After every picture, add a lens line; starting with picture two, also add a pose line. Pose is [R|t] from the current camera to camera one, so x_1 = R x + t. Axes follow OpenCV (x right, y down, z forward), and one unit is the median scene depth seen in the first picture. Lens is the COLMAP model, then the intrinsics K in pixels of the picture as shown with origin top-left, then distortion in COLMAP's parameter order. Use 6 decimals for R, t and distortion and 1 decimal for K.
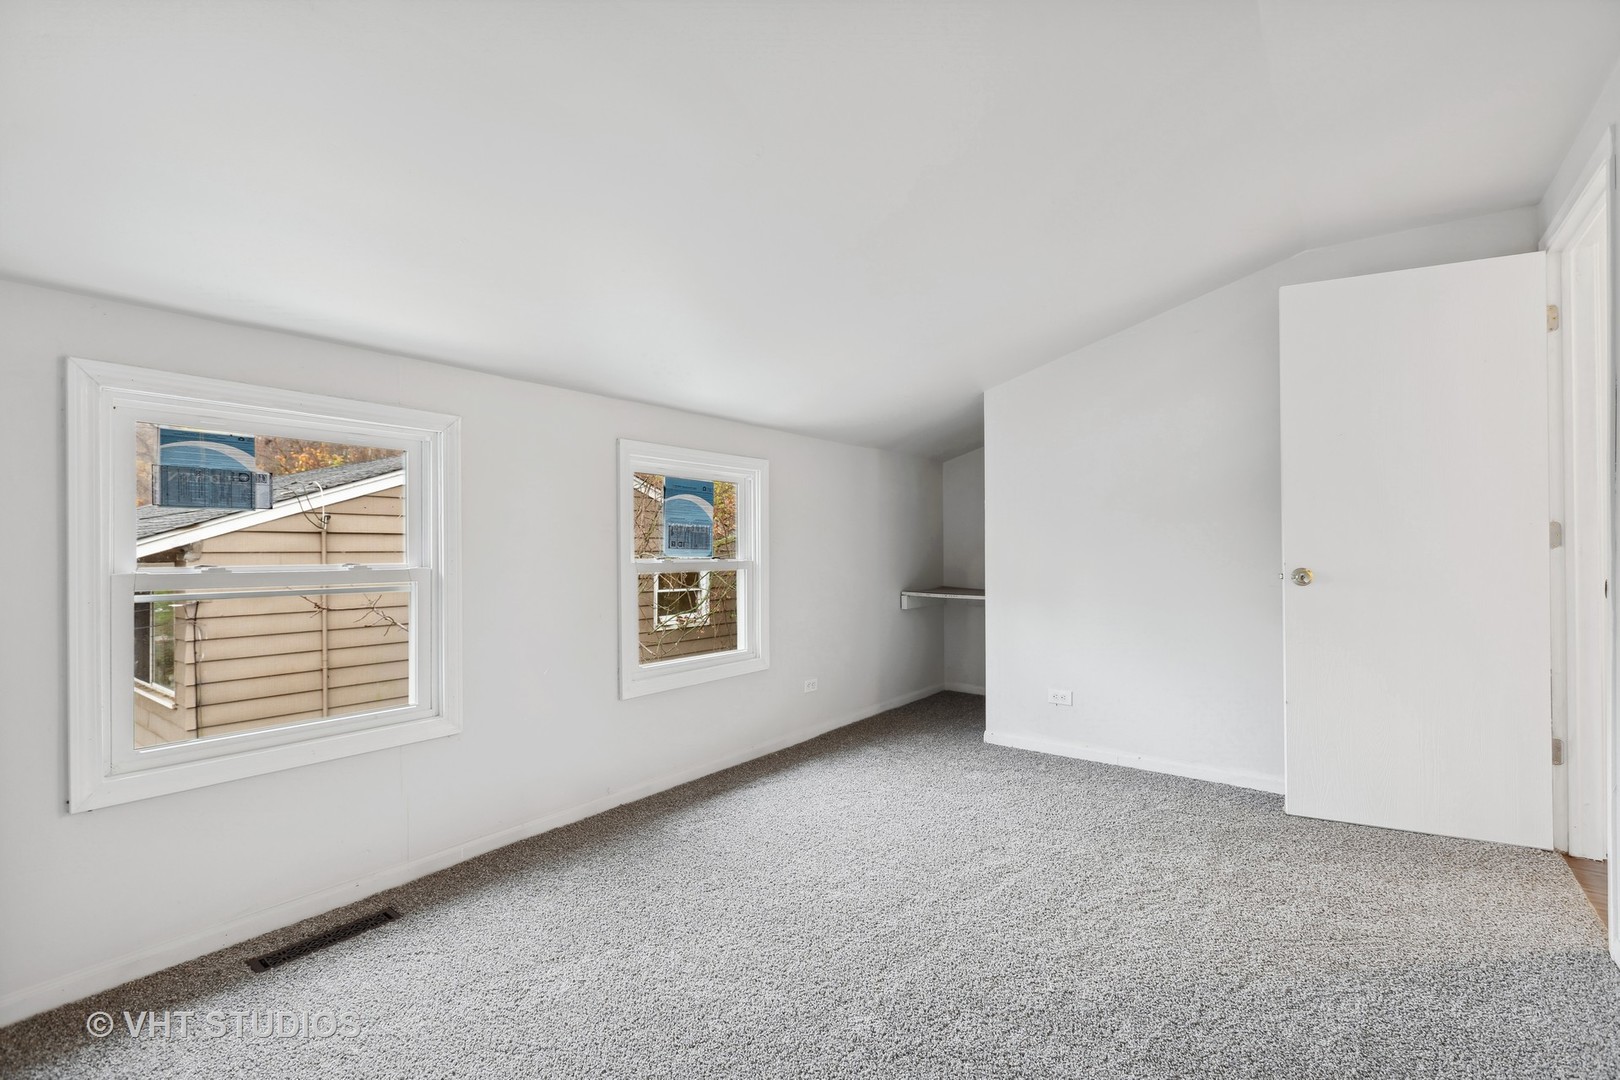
lens RADIAL K [[737.9, 0, 810.2], [0, 737.9, 549.5], [0, 0, 1]] dist [-0.003646, 0.000487]
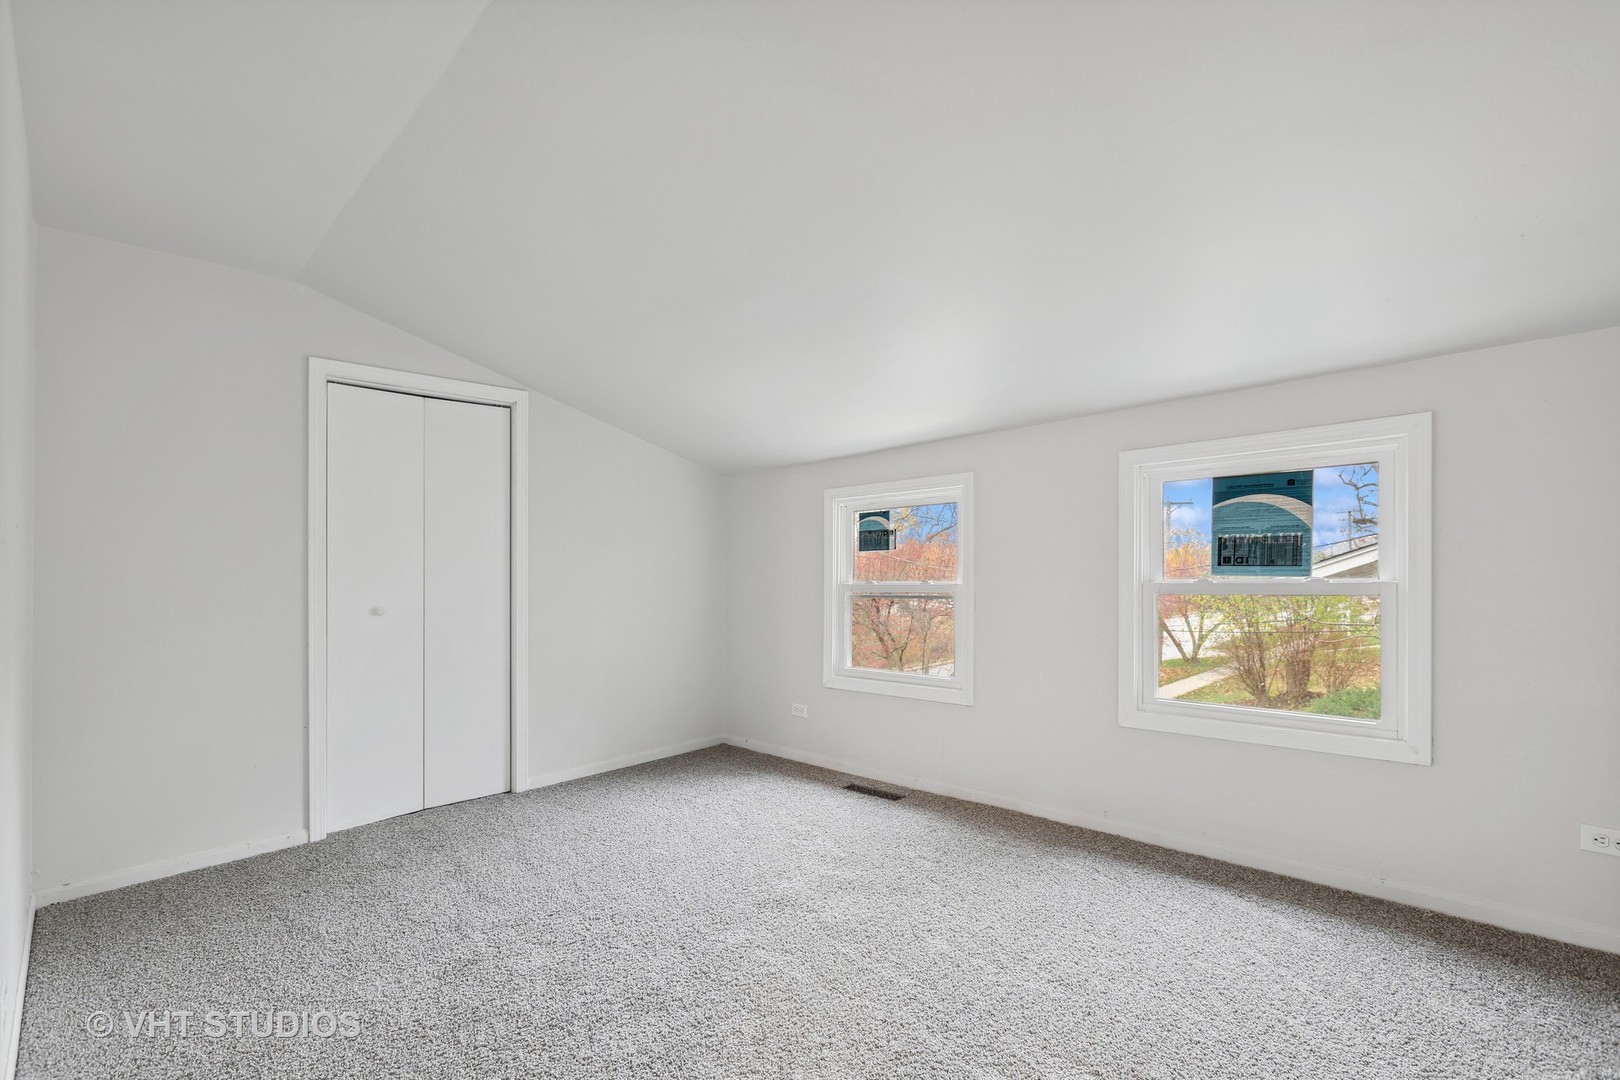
lens RADIAL K [[737.9, 0, 821.8], [0, 737.9, 577.7], [0, 0, 1]] dist [-0.003646, 0.000487]
pose [[-0.137810, 0.011872, -0.990388, 0.854615], [0.018372, 0.999787, 0.009428, -0.005350], [0.990288, -0.016896, -0.137999, 0.867925]]
